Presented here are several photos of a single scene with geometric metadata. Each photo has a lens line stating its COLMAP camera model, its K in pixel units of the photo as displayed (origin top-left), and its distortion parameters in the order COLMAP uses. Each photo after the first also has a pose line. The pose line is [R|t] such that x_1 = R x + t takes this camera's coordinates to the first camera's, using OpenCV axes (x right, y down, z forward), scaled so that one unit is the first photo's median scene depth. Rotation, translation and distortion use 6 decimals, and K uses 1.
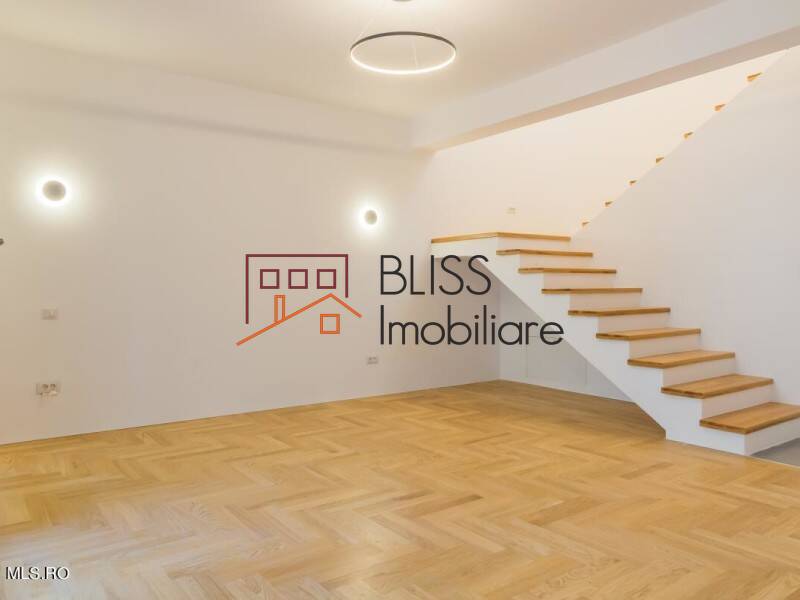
lens RADIAL K [[598.2, 0, 402.5], [0, 598.2, 290.4], [0, 0, 1]] dist [-0.001181, 0.024727]
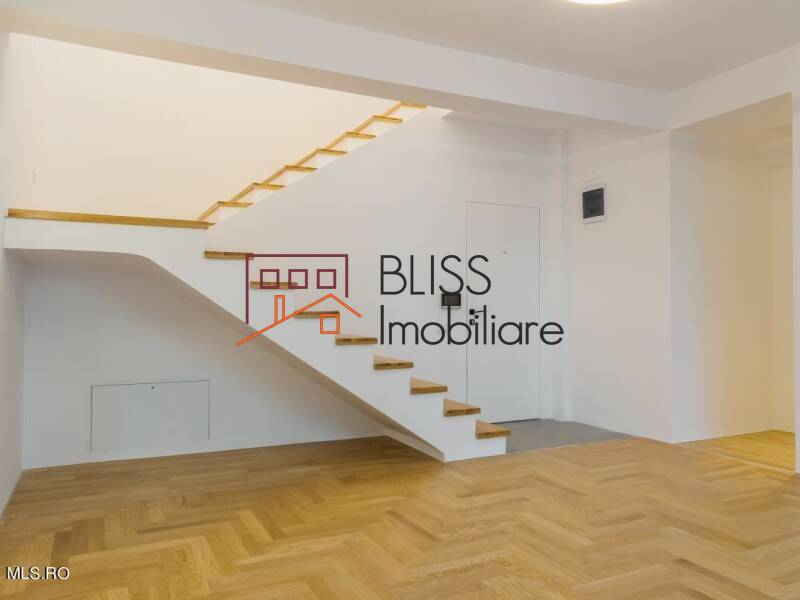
lens RADIAL K [[598.2, 0, 402.5], [0, 598.2, 300.8], [0, 0, 1]] dist [-0.001181, 0.024727]
pose [[0.168150, 0.018888, 0.985580, -0.540381], [-0.000268, 0.999817, -0.019115, -0.002283], [-0.985761, 0.002950, 0.168125, 0.866167]]
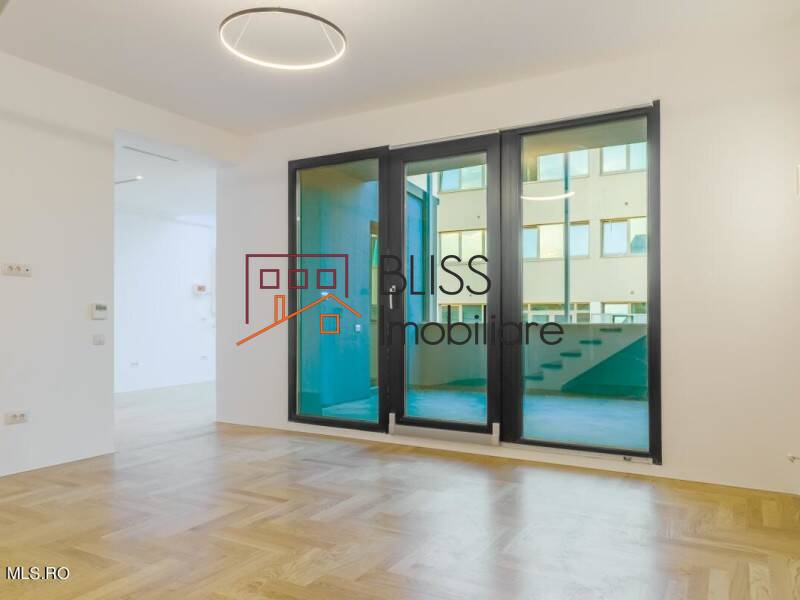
lens RADIAL K [[598.2, 0, 398.1], [0, 598.2, 301.2], [0, 0, 1]] dist [-0.001181, 0.024727]
pose [[-0.913355, -0.006269, -0.407116, 0.154818], [0.003433, 0.999727, -0.023097, -0.001723], [0.407150, -0.022493, -0.913084, 1.417807]]
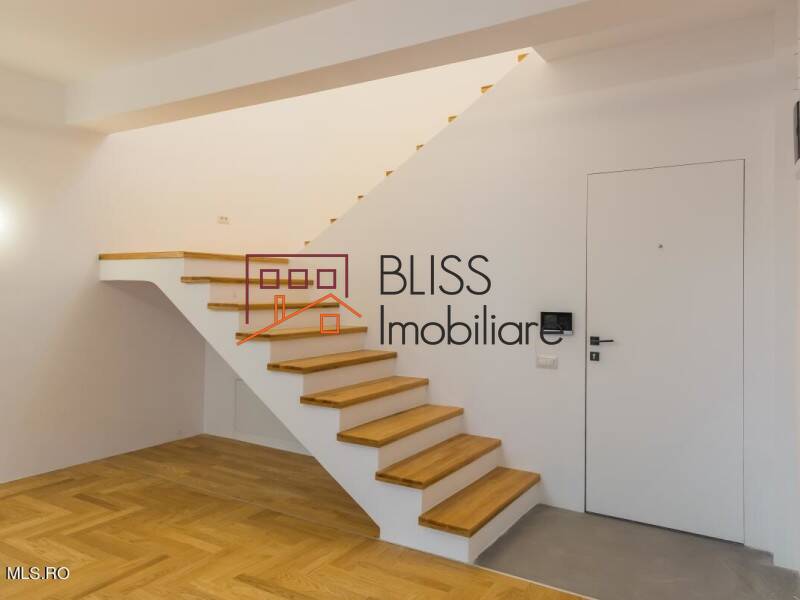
lens RADIAL K [[598.2, 0, 401.7], [0, 598.2, 291.8], [0, 0, 1]] dist [-0.001181, 0.024727]
pose [[0.926107, 0.015432, 0.376945, 0.166202], [-0.016005, 0.999871, -0.001613, -0.064560], [-0.376921, -0.004539, 0.926234, 0.272472]]
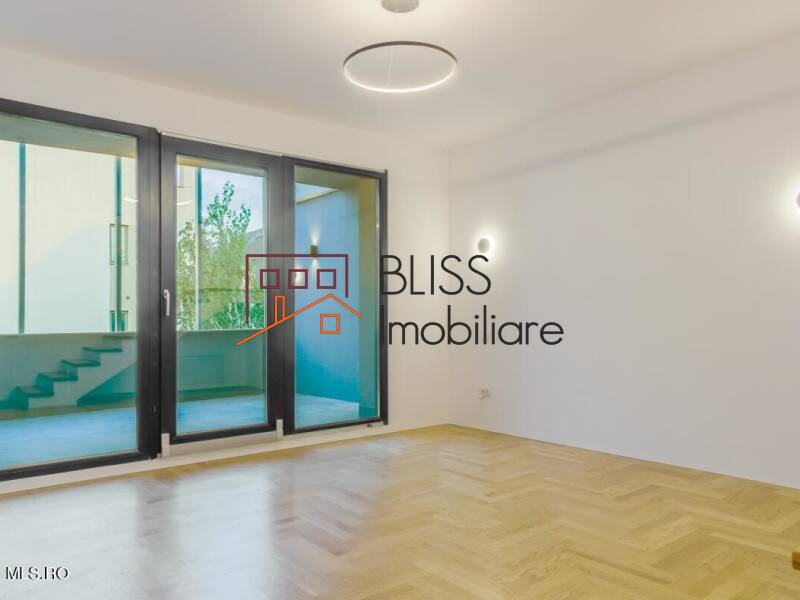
lens RADIAL K [[598.2, 0, 412.8], [0, 598.2, 322.6], [0, 0, 1]] dist [-0.001181, 0.024727]
pose [[0.052162, 0.009263, -0.998596, 0.720853], [0.008546, 0.999916, 0.009721, -0.008585], [0.998602, -0.009041, 0.052078, 0.744188]]
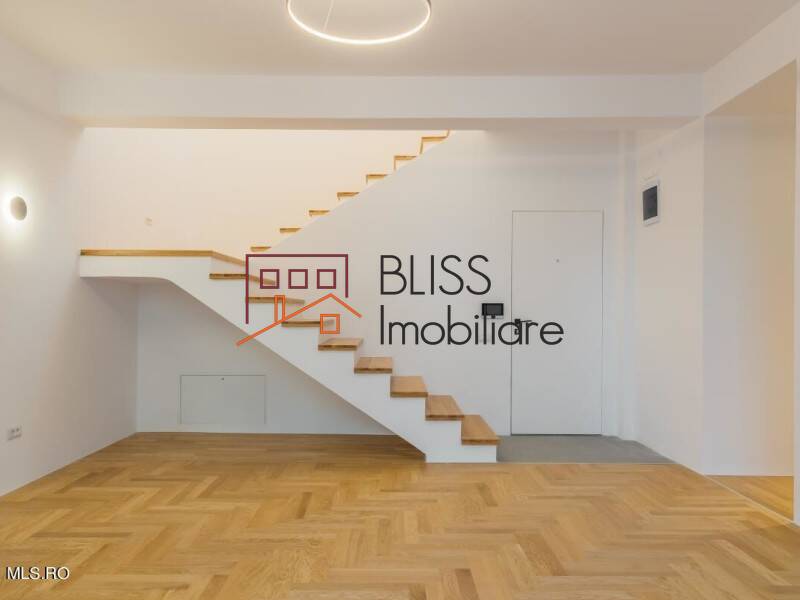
lens RADIAL K [[598.2, 0, 400.0], [0, 598.2, 311.4], [0, 0, 1]] dist [-0.001181, 0.024727]
pose [[0.587520, 0.007053, 0.809179, -0.438420], [-0.006687, 0.999970, -0.003860, -0.017240], [-0.809182, -0.003143, 0.587549, 0.395769]]
